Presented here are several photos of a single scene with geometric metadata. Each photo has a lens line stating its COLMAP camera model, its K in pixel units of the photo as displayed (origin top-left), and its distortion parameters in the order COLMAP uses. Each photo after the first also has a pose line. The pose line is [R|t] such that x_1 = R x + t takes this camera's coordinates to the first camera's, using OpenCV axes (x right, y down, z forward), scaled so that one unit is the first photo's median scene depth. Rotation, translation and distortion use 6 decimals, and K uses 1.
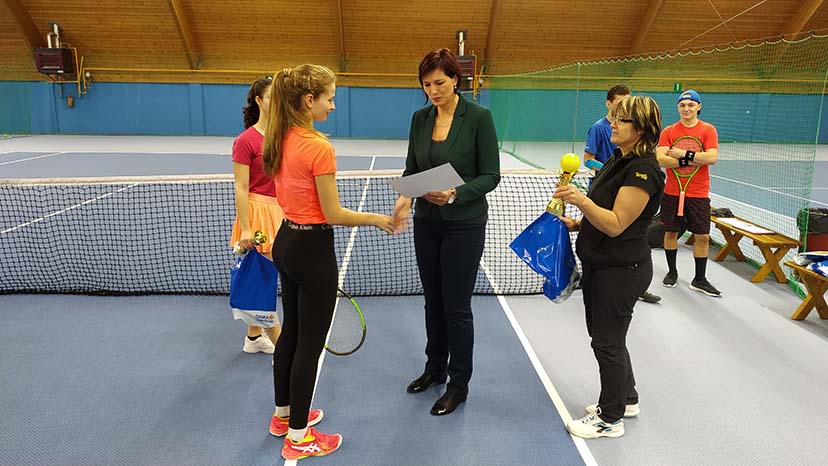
lens RADIAL K [[602.2, 0, 413.2], [0, 602.2, 236.4], [0, 0, 1]] dist [0.018807, -0.035002]
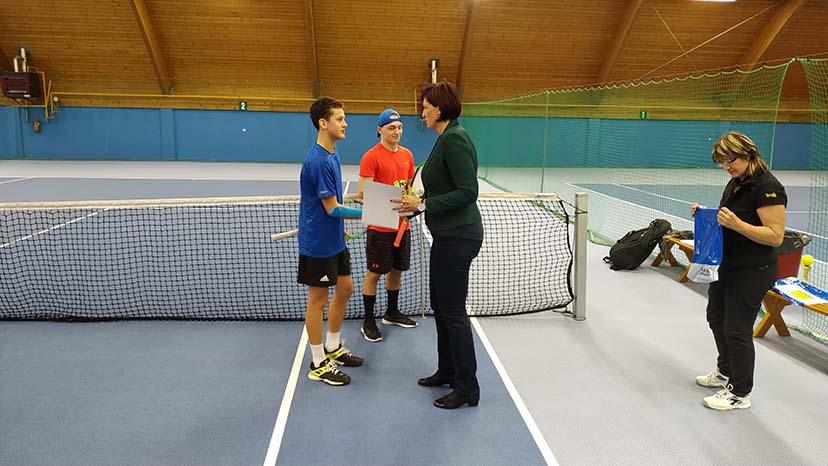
lens RADIAL K [[602.2, 0, 418.9], [0, 602.2, 236.4], [0, 0, 1]] dist [0.018807, -0.035002]
pose [[0.998636, -0.004945, 0.051979, 0.001410], [0.007101, 0.999118, -0.041381, 0.002856], [-0.051728, 0.041694, 0.997790, -0.010570]]
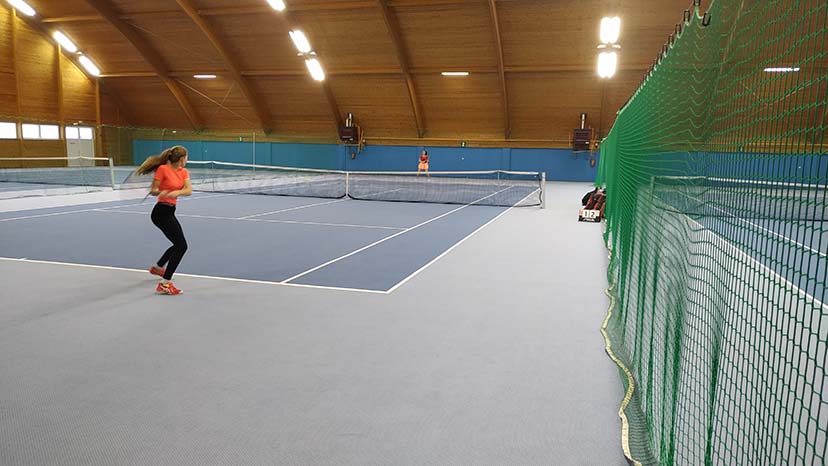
lens RADIAL K [[602.2, 0, 415.4], [0, 602.2, 226.8], [0, 0, 1]] dist [0.018807, -0.035002]
pose [[0.940746, 0.047539, -0.335764, 0.716045], [-0.084185, 0.991869, -0.095435, 0.473722], [0.328498, 0.118047, 0.937099, -1.985574]]
